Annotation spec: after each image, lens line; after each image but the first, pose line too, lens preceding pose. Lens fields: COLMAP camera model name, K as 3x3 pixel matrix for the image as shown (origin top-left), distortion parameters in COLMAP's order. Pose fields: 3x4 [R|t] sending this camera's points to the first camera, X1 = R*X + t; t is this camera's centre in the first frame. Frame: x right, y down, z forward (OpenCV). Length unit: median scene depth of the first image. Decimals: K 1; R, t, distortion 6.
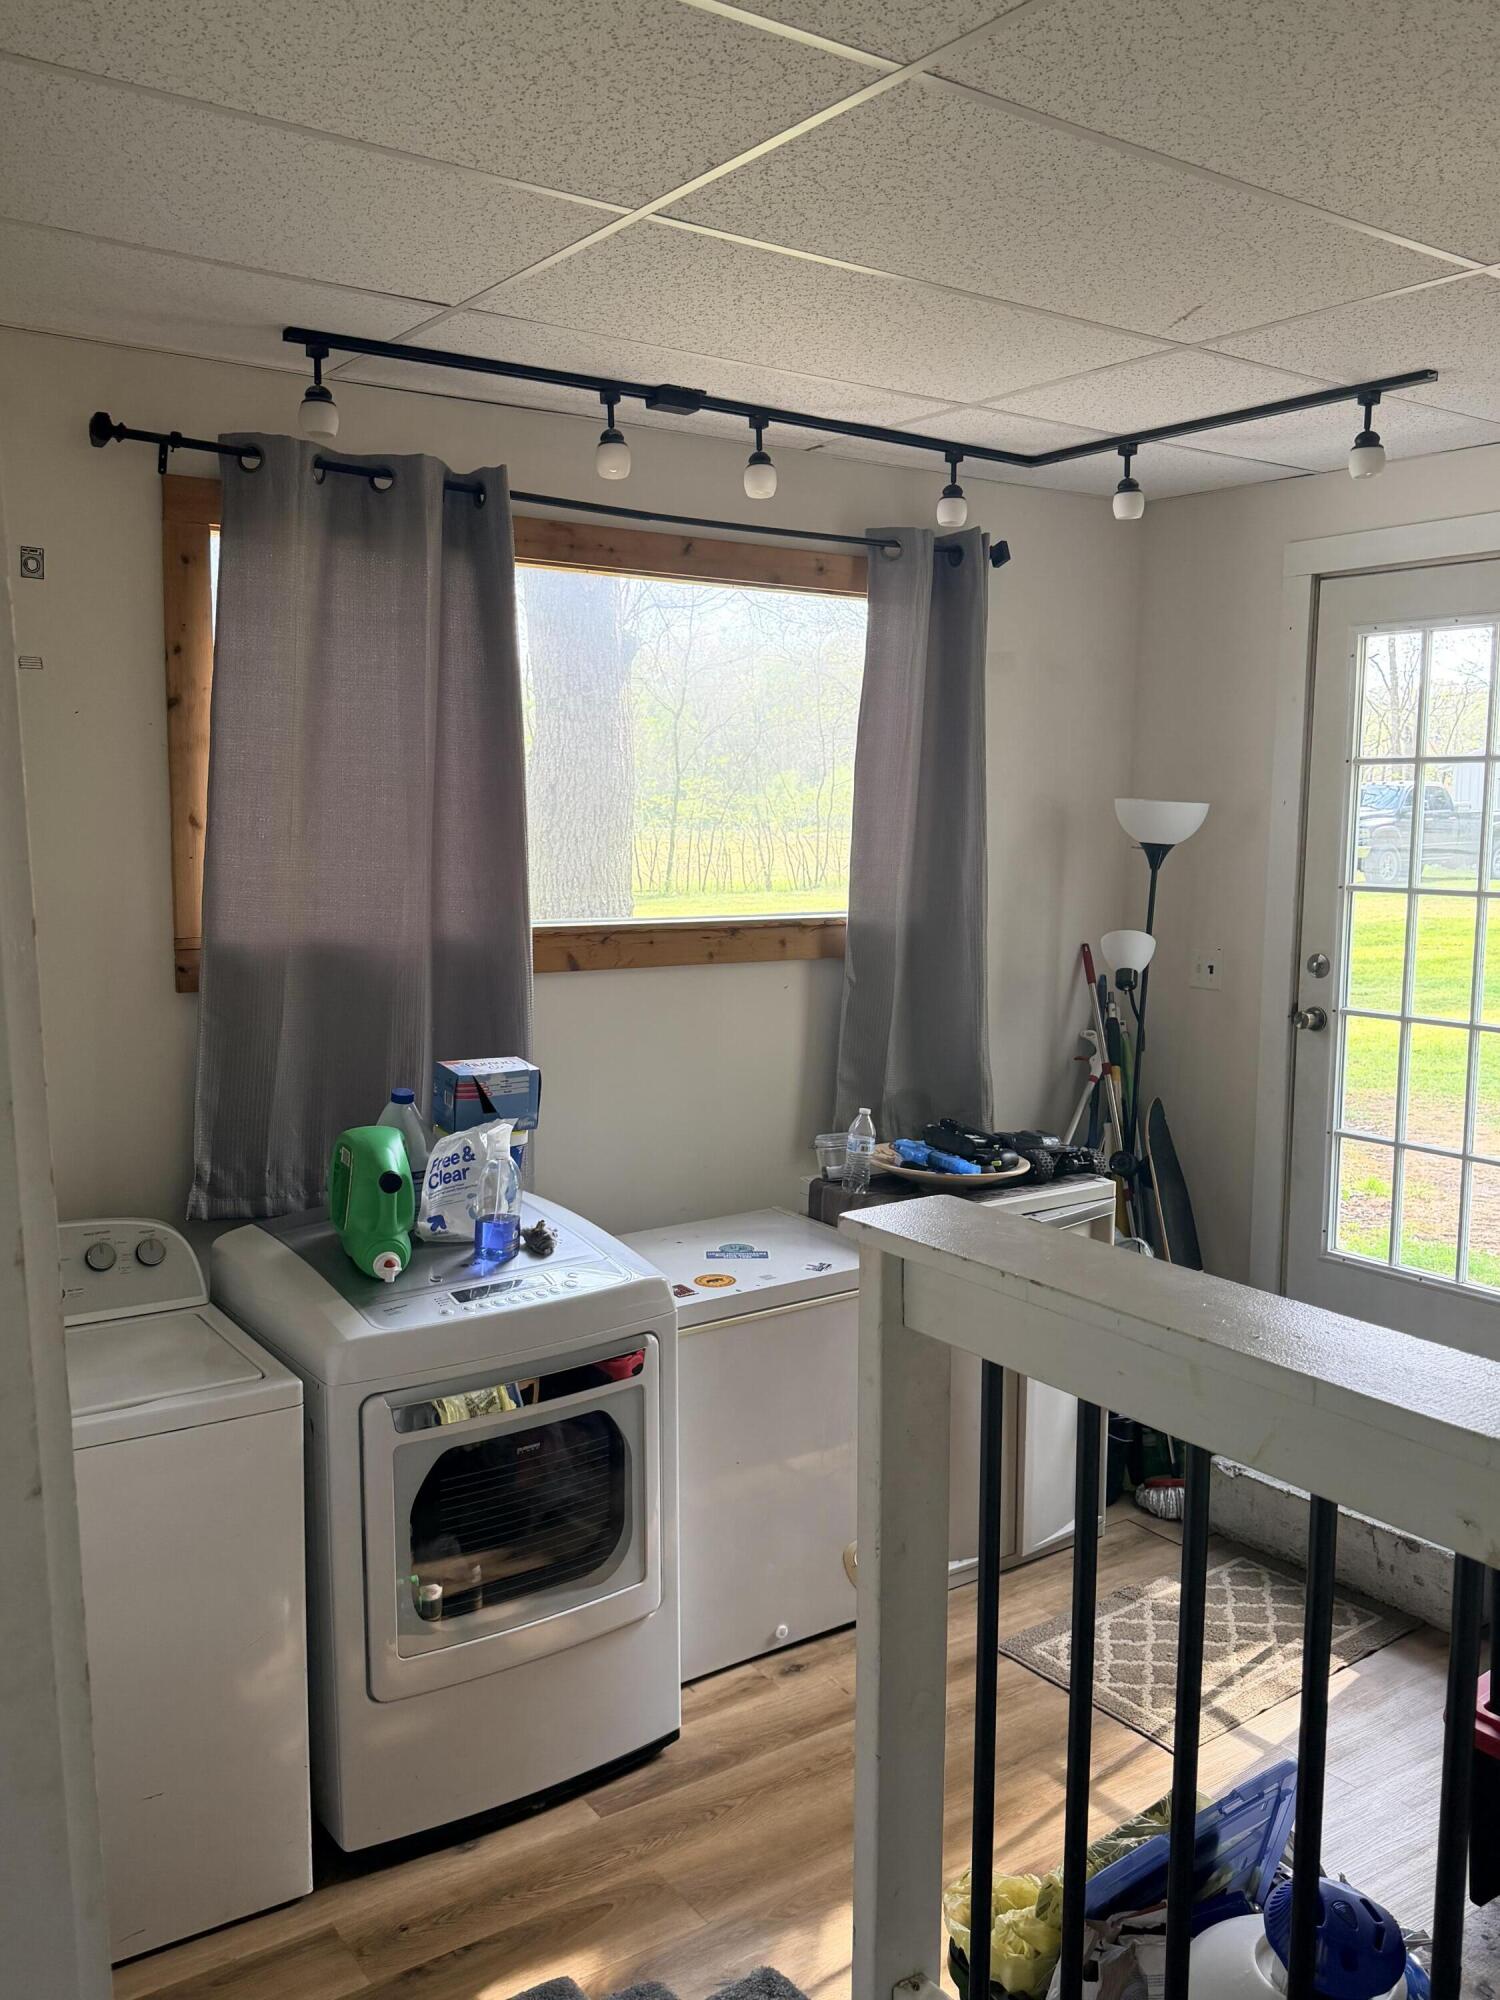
lens RADIAL K [[1650.0, 0, 749.3], [0, 1650.0, 999.2], [0, 0, 1]] dist [0.073442, -0.011899]
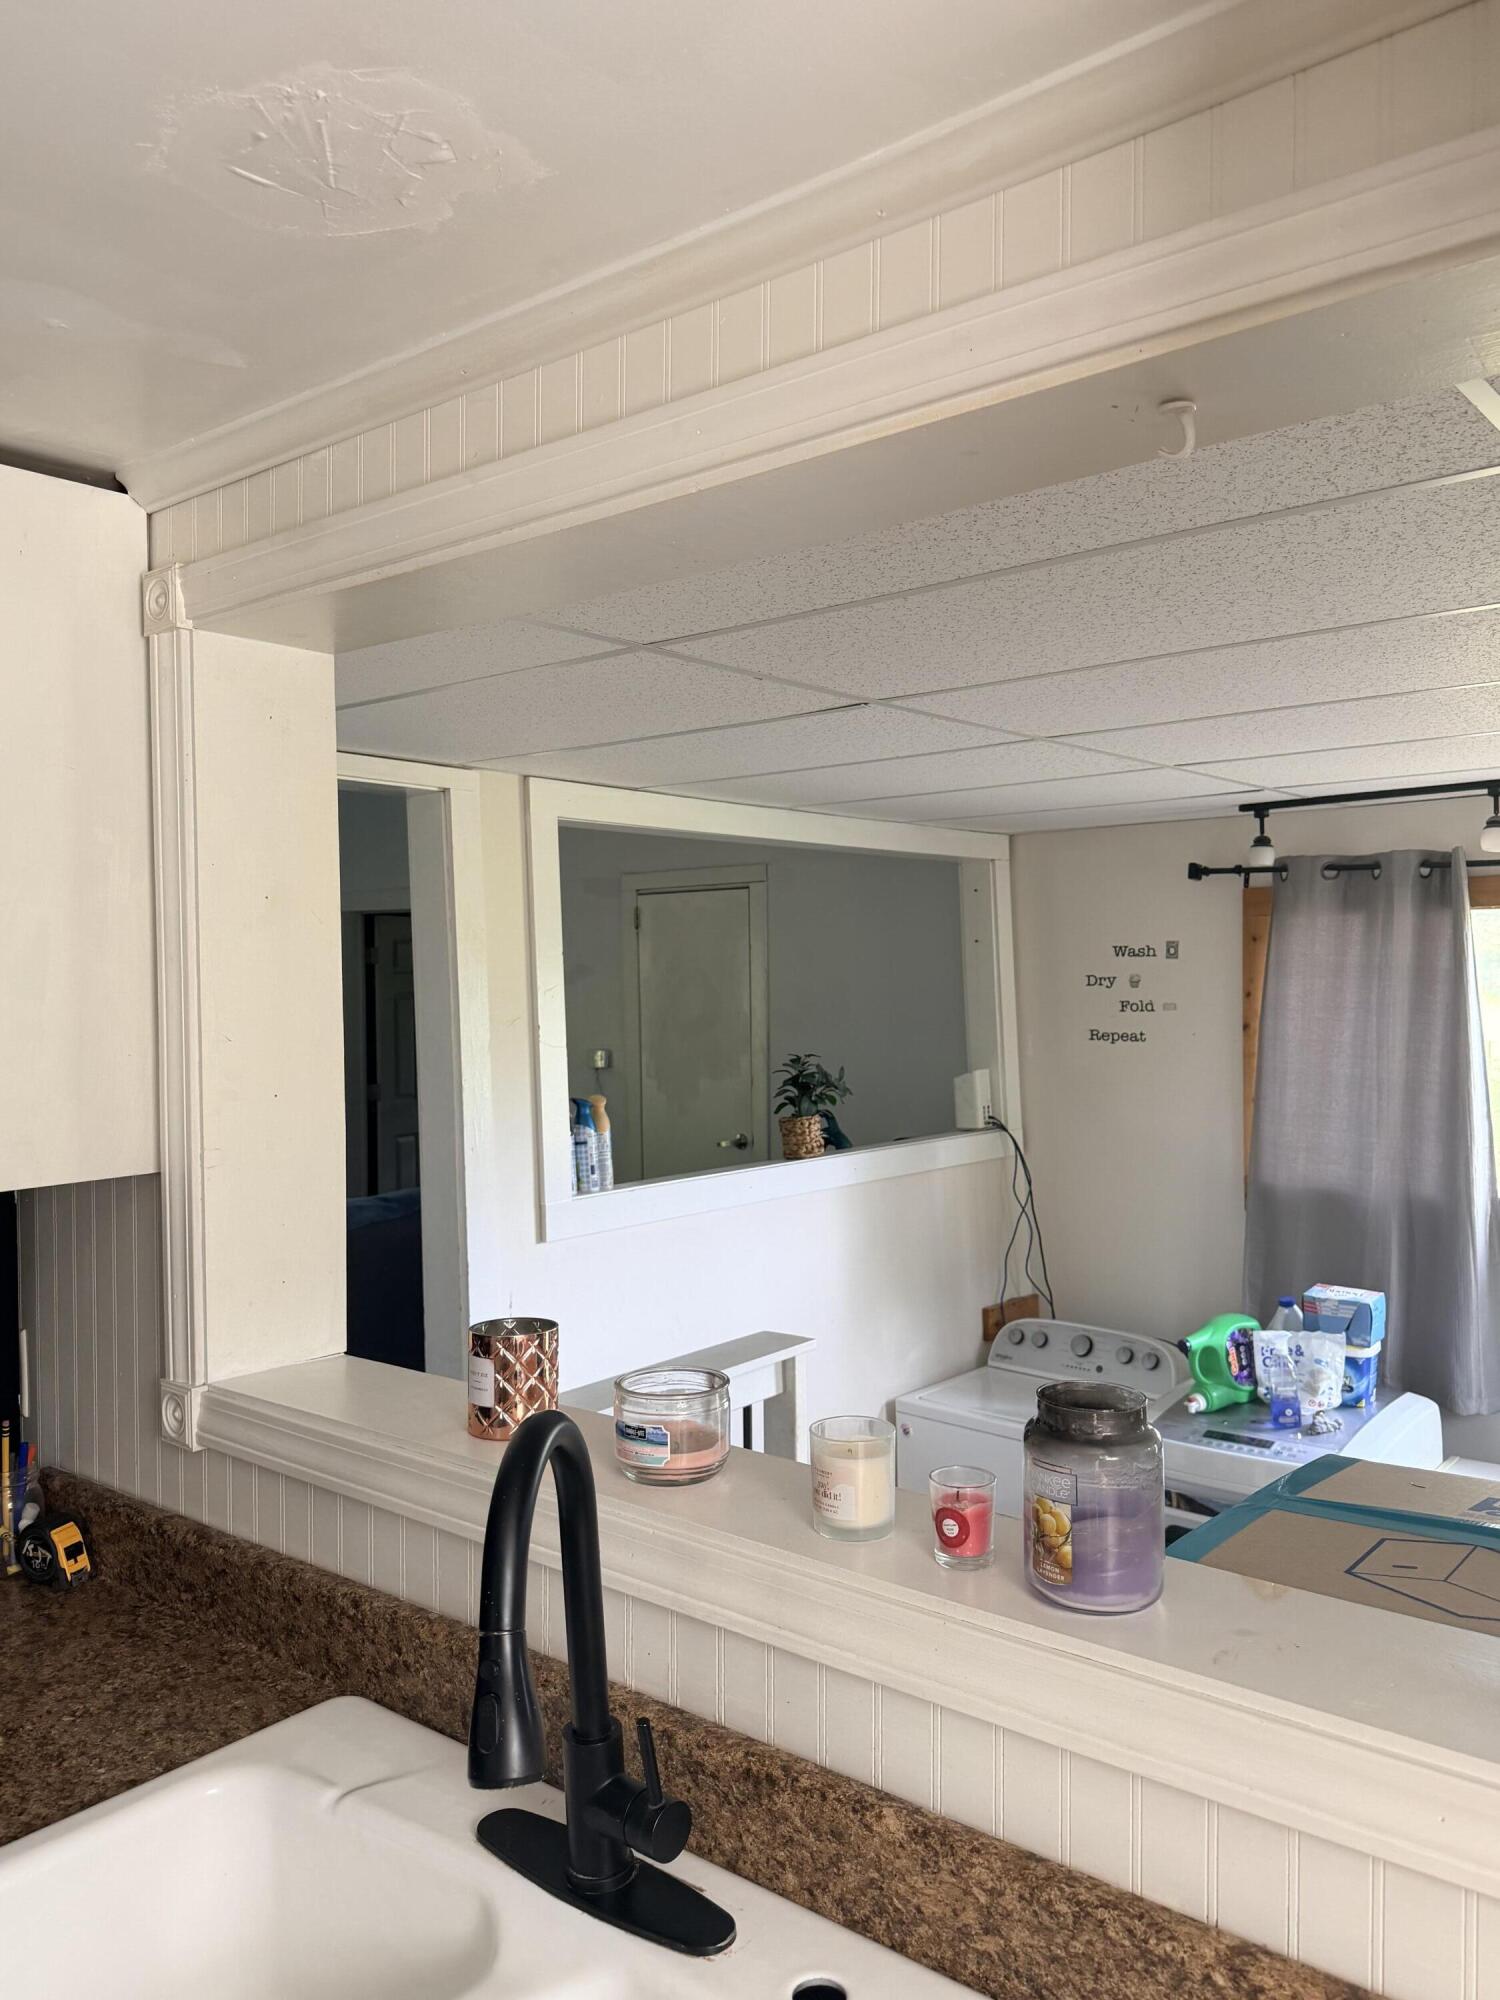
lens RADIAL K [[1520.2, 0, 751.1], [0, 1520.2, 1000.5], [0, 0, 1]] dist [0.000802, -0.000109]
pose [[0.251984, 0.002028, -0.967729, 0.932917], [-0.093928, 0.995328, -0.022371, -0.126259], [0.963162, 0.096534, 0.250997, 0.185521]]
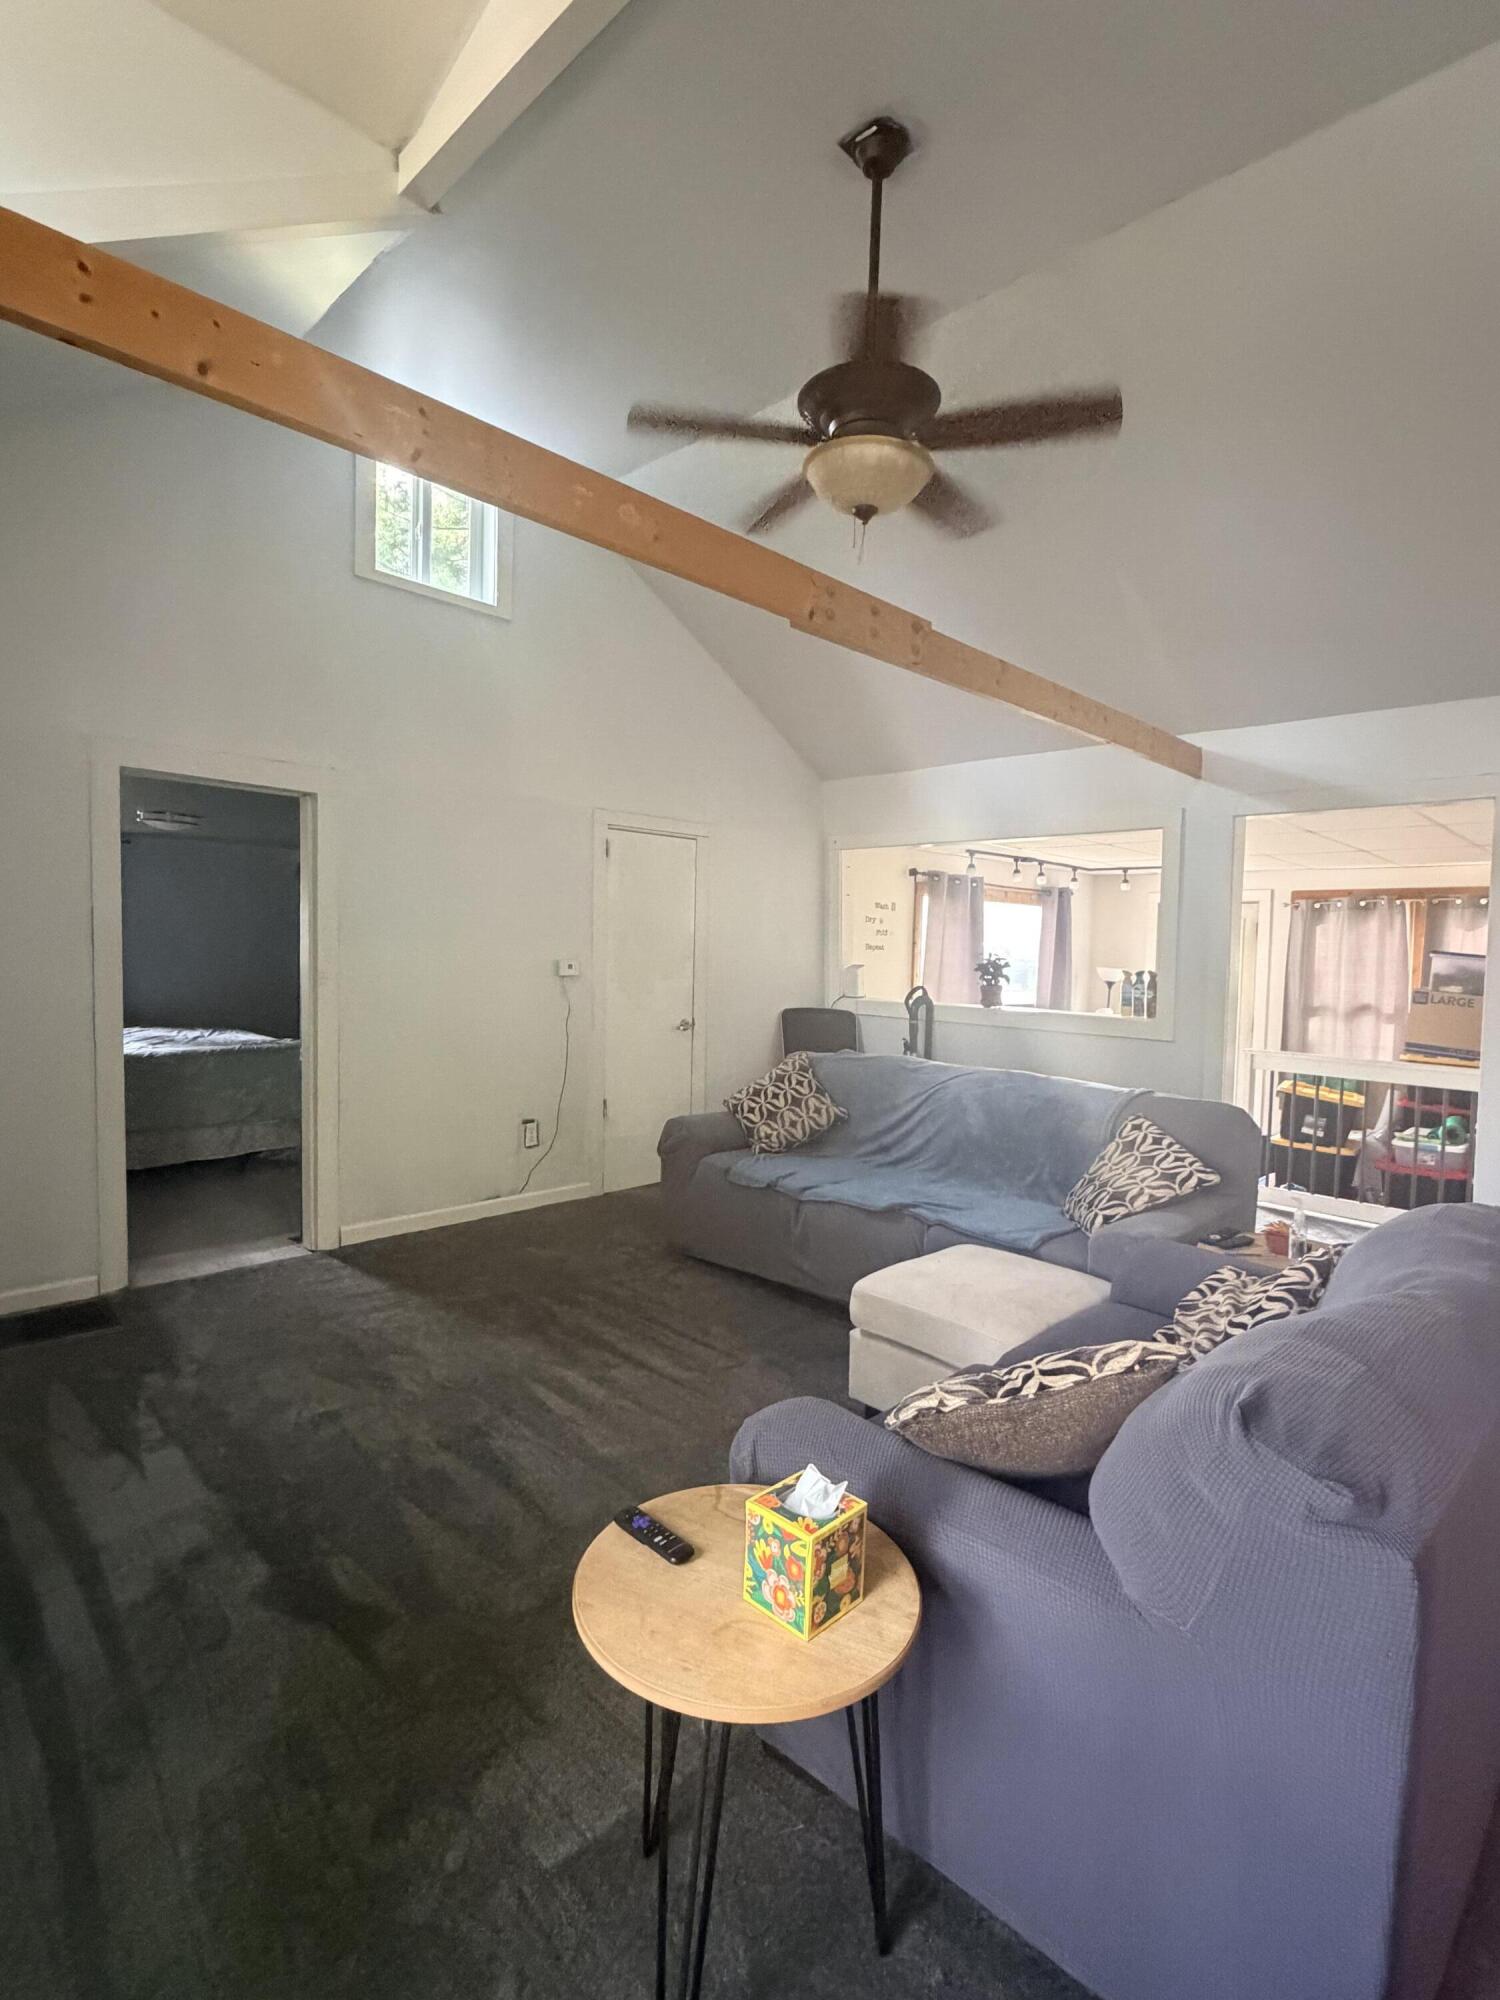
lens RADIAL K [[976.9, 0, 751.3], [0, 976.9, 999.0], [0, 0, 1]] dist [-0.000104, 0.000079]
pose [[0.982780, 0.003570, 0.184748, -1.073691], [0.007121, 0.998339, -0.057170, 0.060592], [-0.184645, 0.057501, 0.981122, -0.994953]]
